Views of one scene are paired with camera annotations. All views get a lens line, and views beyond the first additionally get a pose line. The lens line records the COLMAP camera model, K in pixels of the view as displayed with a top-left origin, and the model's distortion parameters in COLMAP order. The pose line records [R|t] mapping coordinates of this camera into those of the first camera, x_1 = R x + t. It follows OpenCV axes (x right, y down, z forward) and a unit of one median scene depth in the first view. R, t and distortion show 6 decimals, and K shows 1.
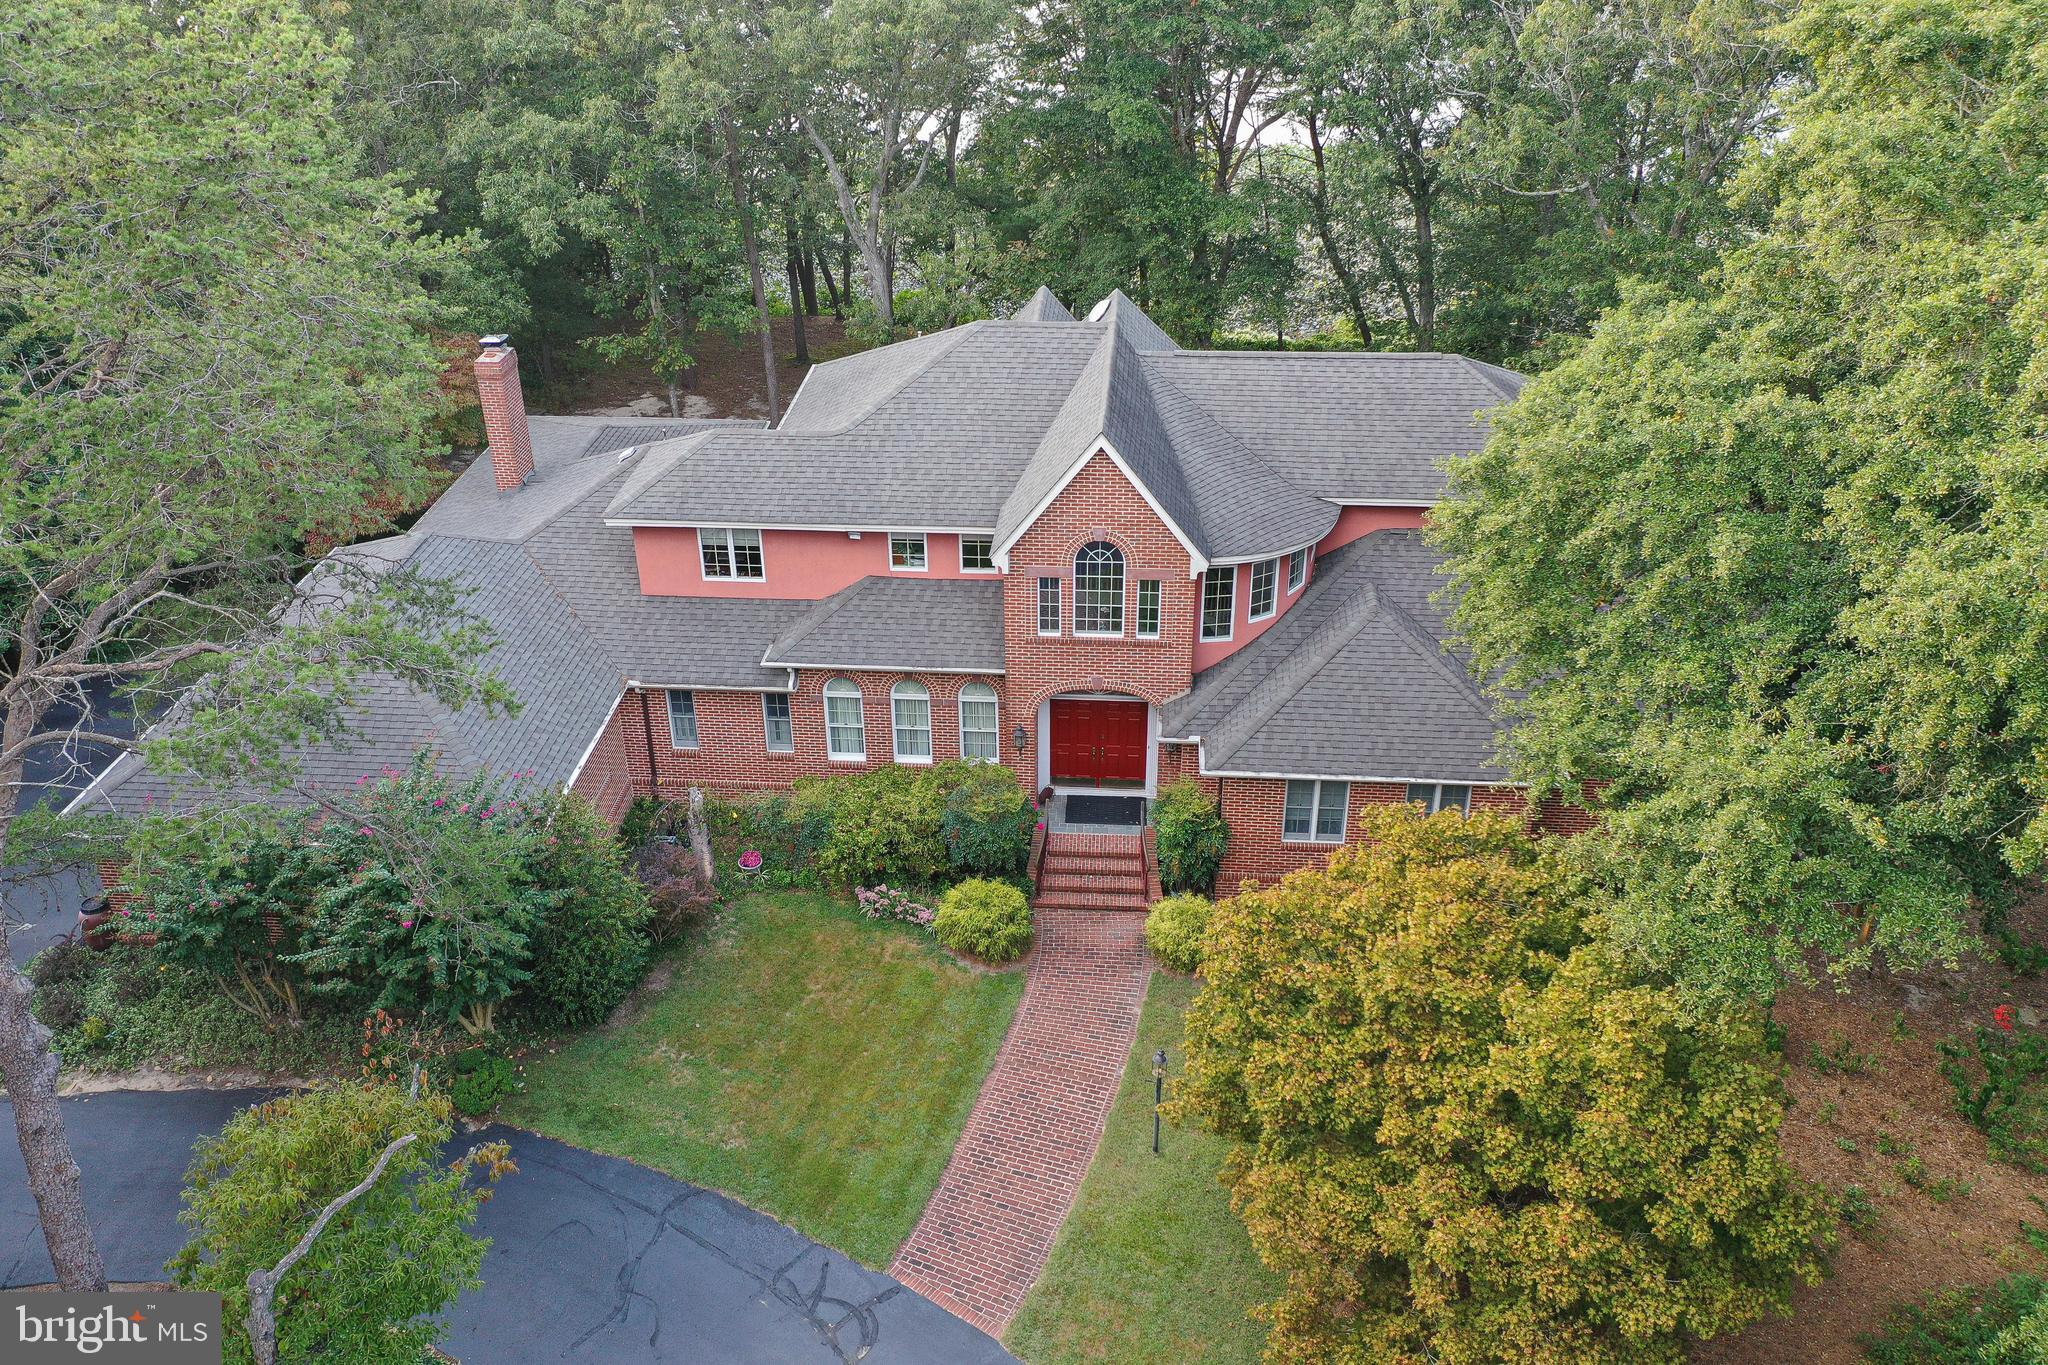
lens RADIAL K [[1643.3, 0, 1026.9], [0, 1643.3, 673.3], [0, 0, 1]] dist [0.036139, -0.007934]
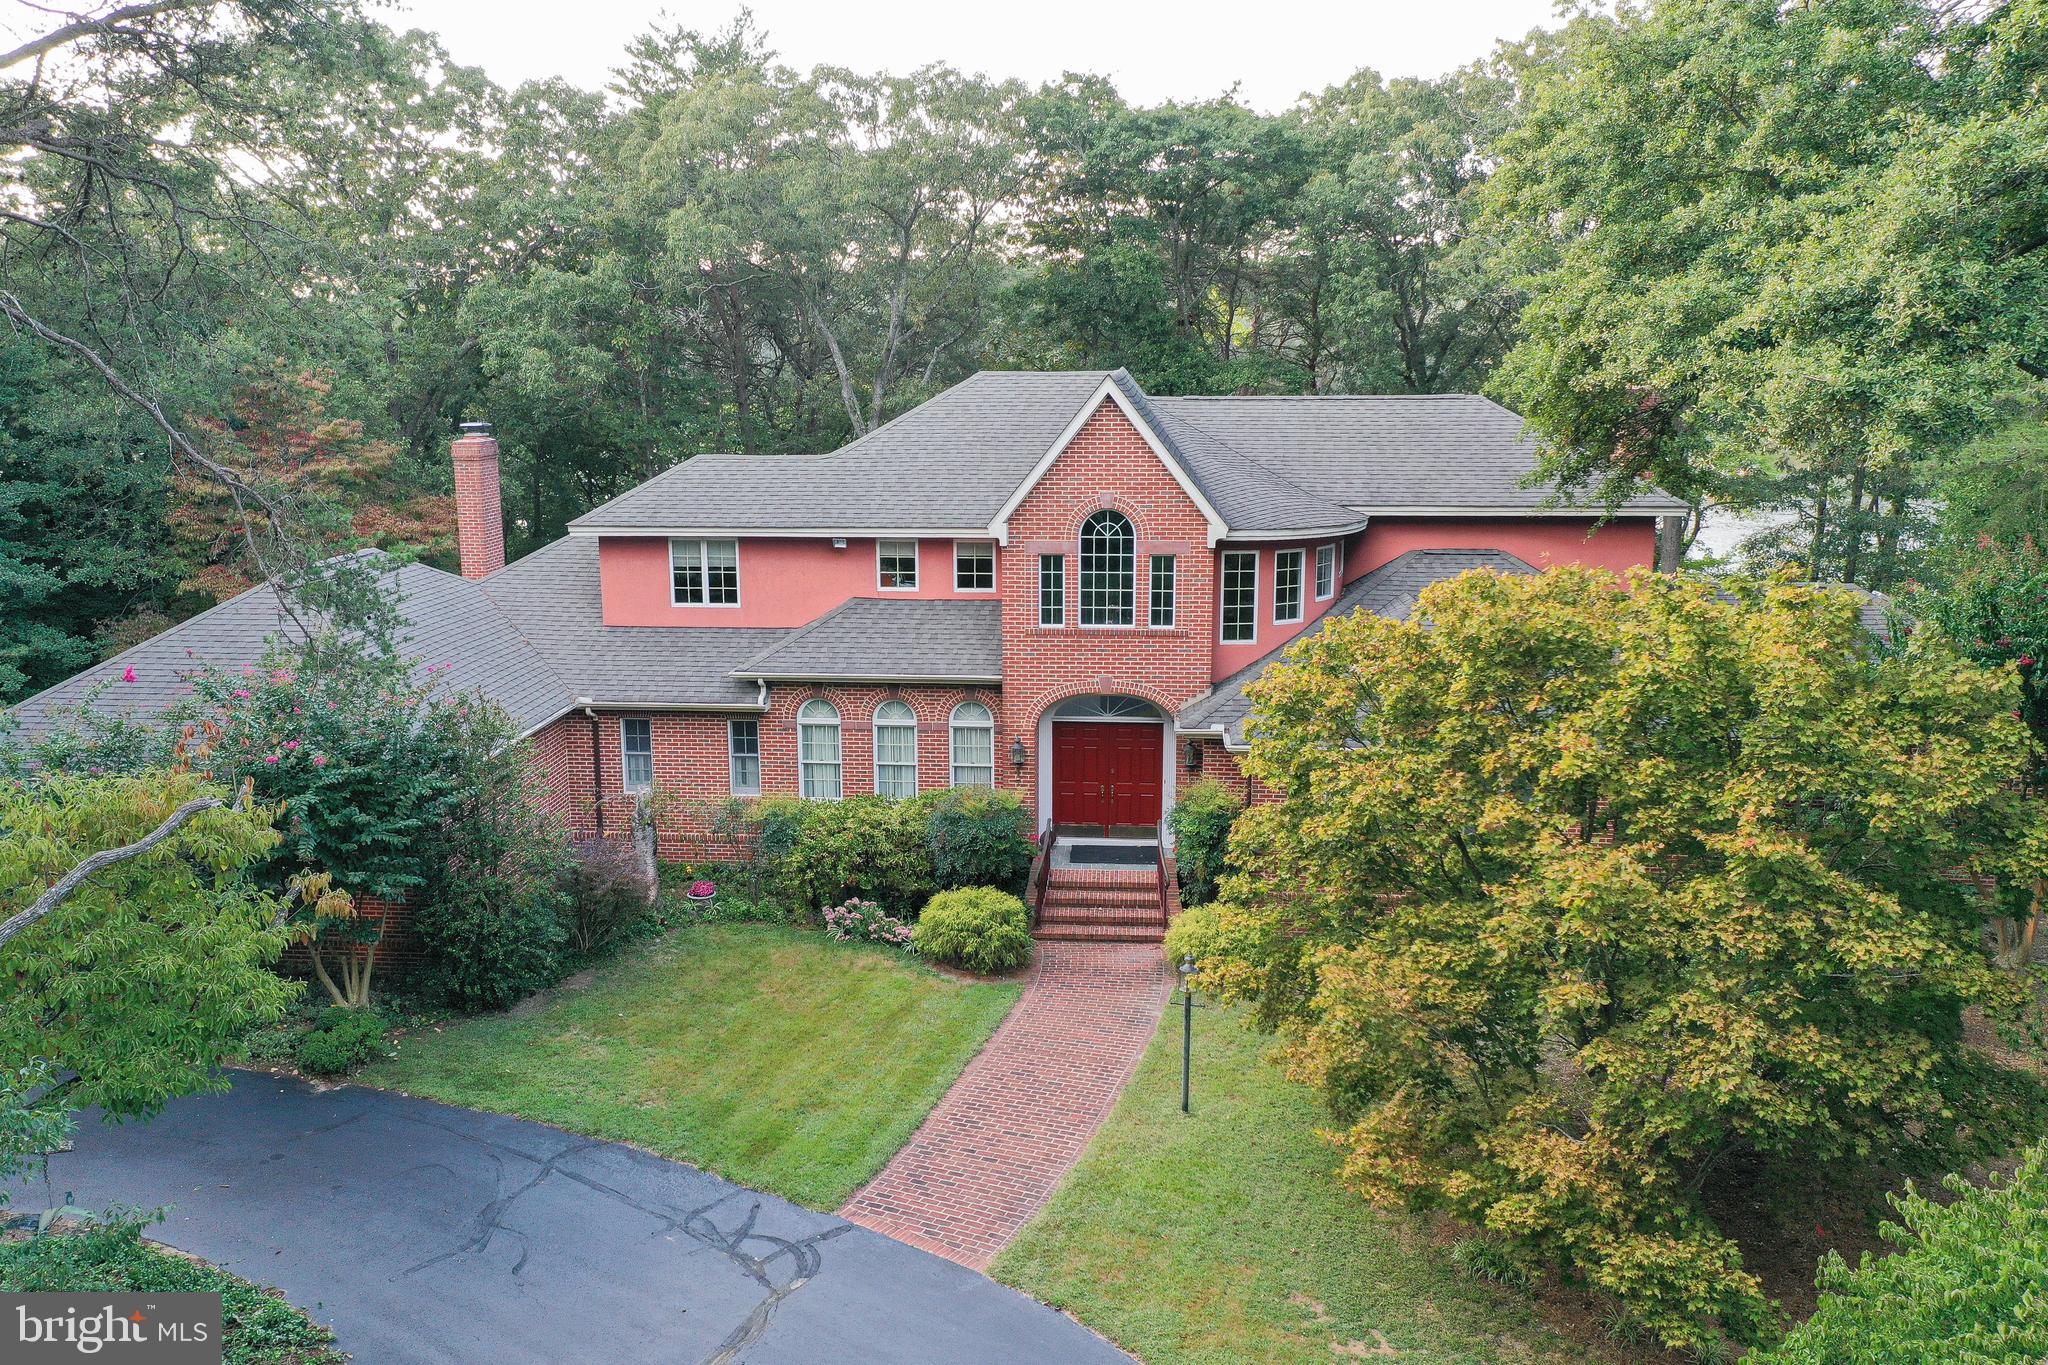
lens RADIAL K [[1643.3, 0, 1026.9], [0, 1643.3, 673.3], [0, 0, 1]] dist [0.036139, -0.007934]
pose [[0.999970, 0.007451, -0.002146, 0.002140], [-0.007749, 0.950580, -0.310382, 0.279723], [-0.000272, 0.310389, 0.950610, 0.155761]]
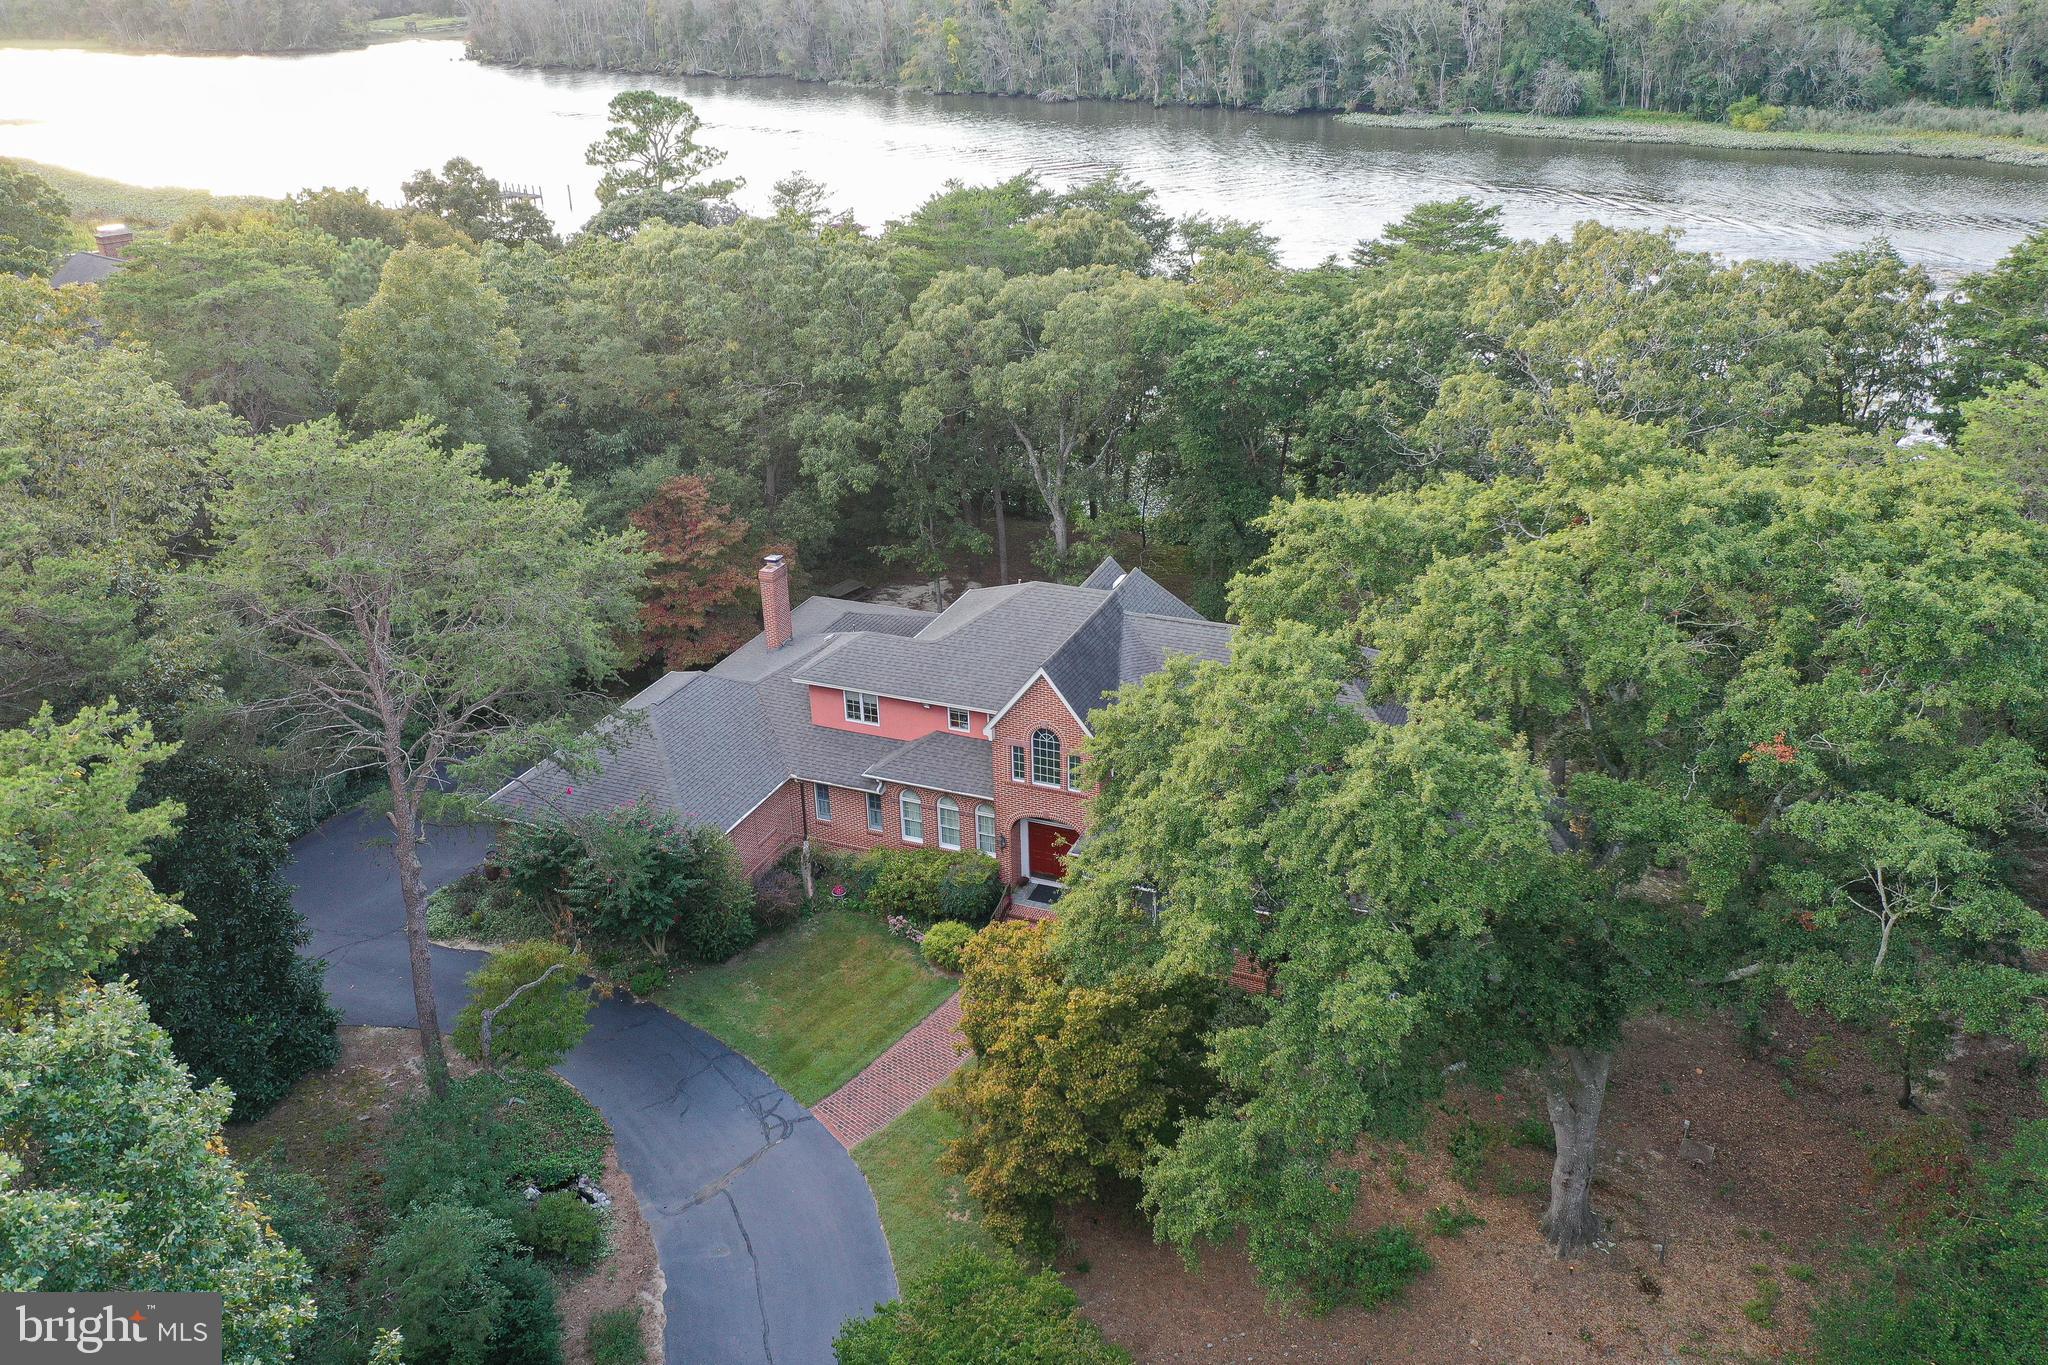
lens RADIAL K [[1590.9, 0, 1024.0], [0, 1590.9, 682.5], [0, 0, 1]] dist [0.055072, -0.000400]
pose [[0.951496, 0.119819, -0.283369, 0.458563], [-0.140567, 0.988599, -0.053977, -0.035516], [0.273671, 0.091191, 0.957491, -0.532229]]
